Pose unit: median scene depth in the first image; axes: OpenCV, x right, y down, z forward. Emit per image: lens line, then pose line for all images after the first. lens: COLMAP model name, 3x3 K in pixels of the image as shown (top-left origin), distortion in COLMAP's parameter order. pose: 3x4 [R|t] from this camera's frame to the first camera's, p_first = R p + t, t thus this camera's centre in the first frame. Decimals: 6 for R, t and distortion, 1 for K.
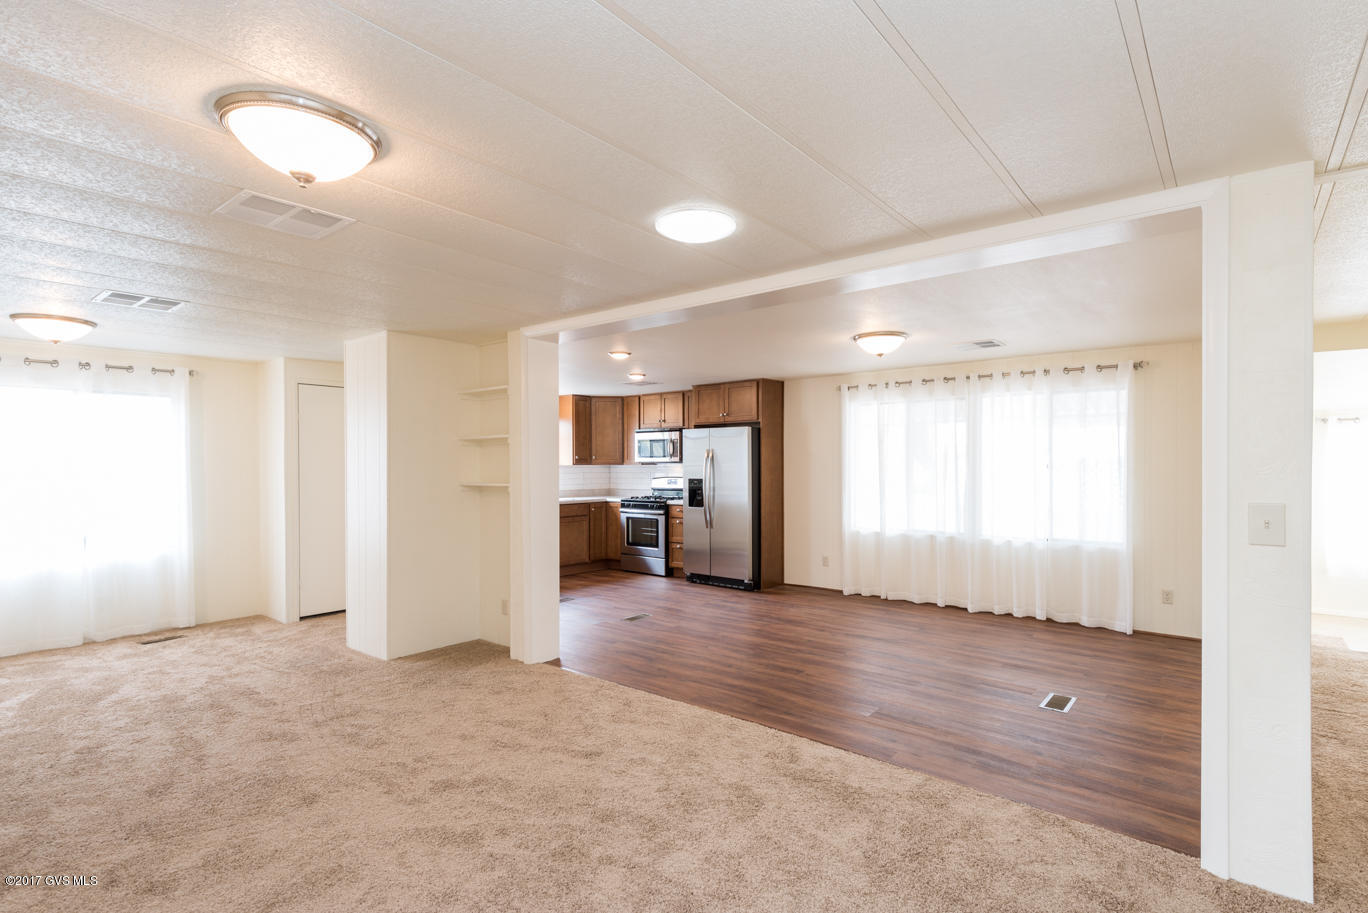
lens RADIAL K [[663.8, 0, 729.4], [0, 663.8, 464.4], [0, 0, 1]] dist [0.001396, -0.000271]
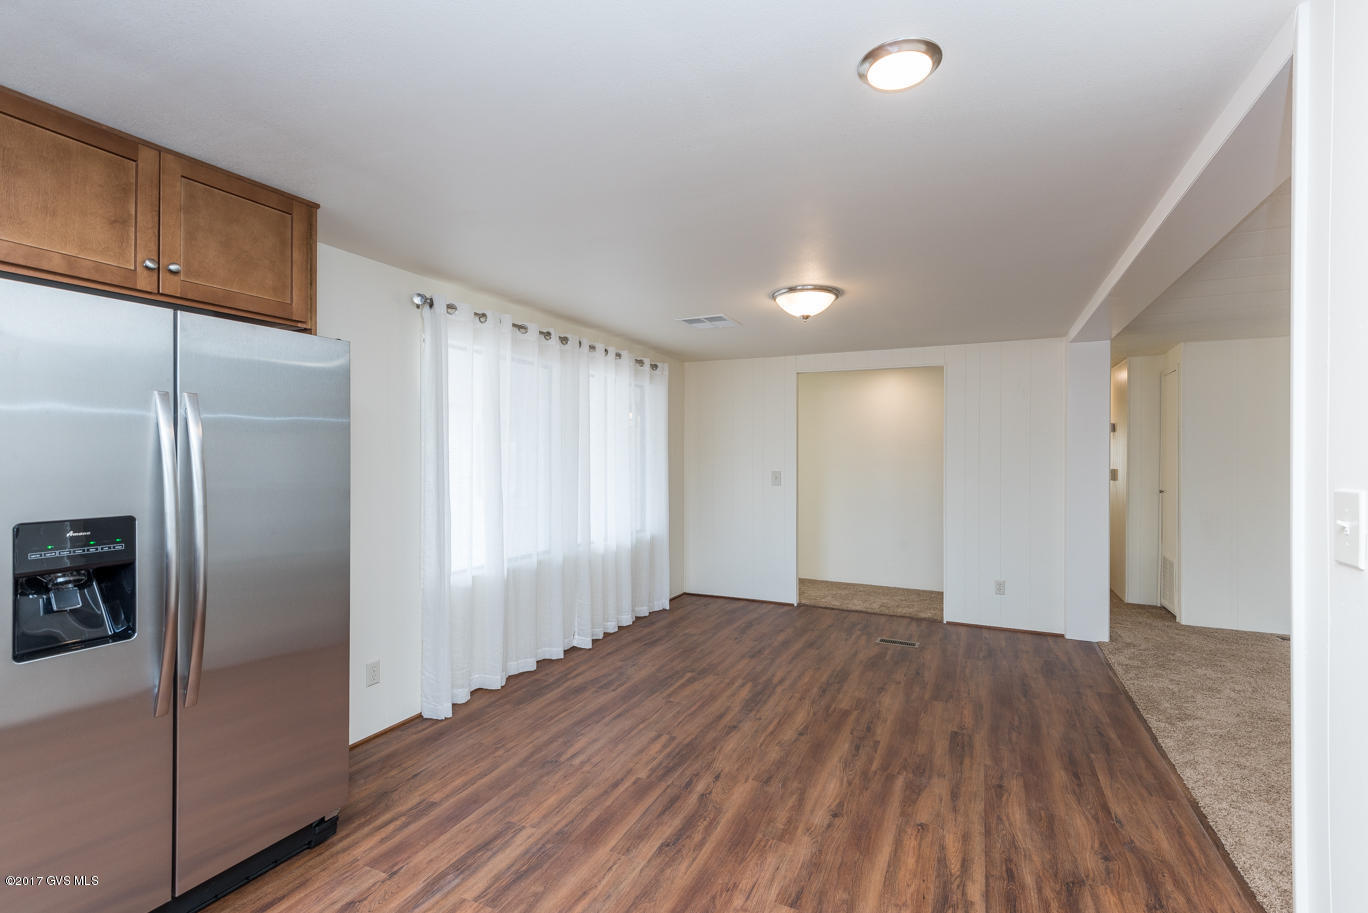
lens RADIAL K [[621.1, 0, 691.0], [0, 621.1, 457.5], [0, 0, 1]] dist [0.000614, -0.000355]
pose [[-0.220732, -0.005505, 0.975319, -0.435318], [-0.005127, 0.999977, 0.004484, -0.002153], [-0.975321, -0.004010, -0.220755, 1.233380]]
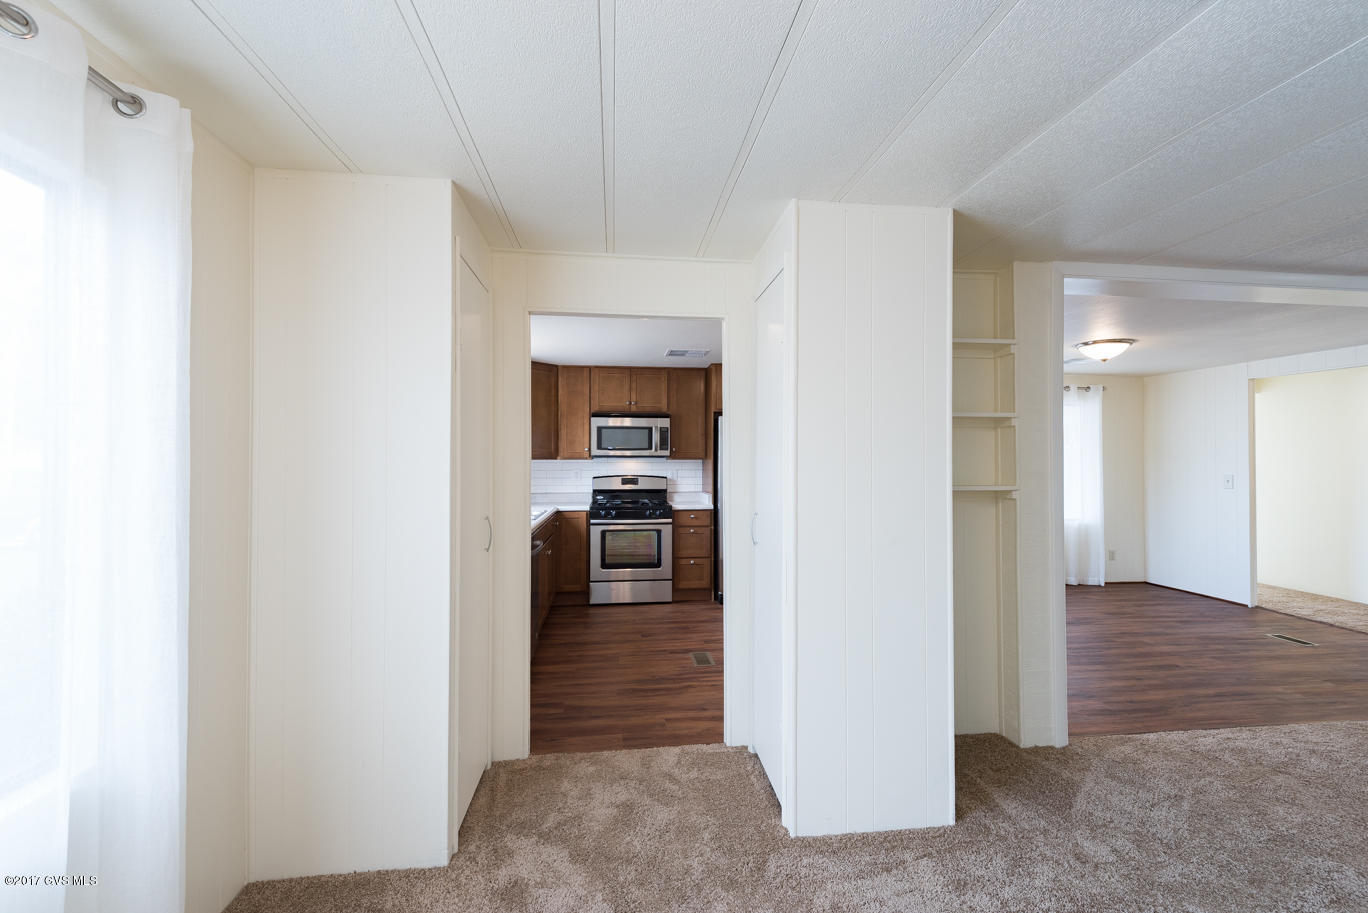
lens RADIAL K [[621.1, 0, 682.7], [0, 621.1, 456.0], [0, 0, 1]] dist [0.000614, -0.000355]
pose [[0.712197, 0.002949, 0.701974, -0.933195], [-0.002248, 0.999996, -0.001920, -0.004033], [-0.701976, -0.000210, 0.712200, 0.724970]]
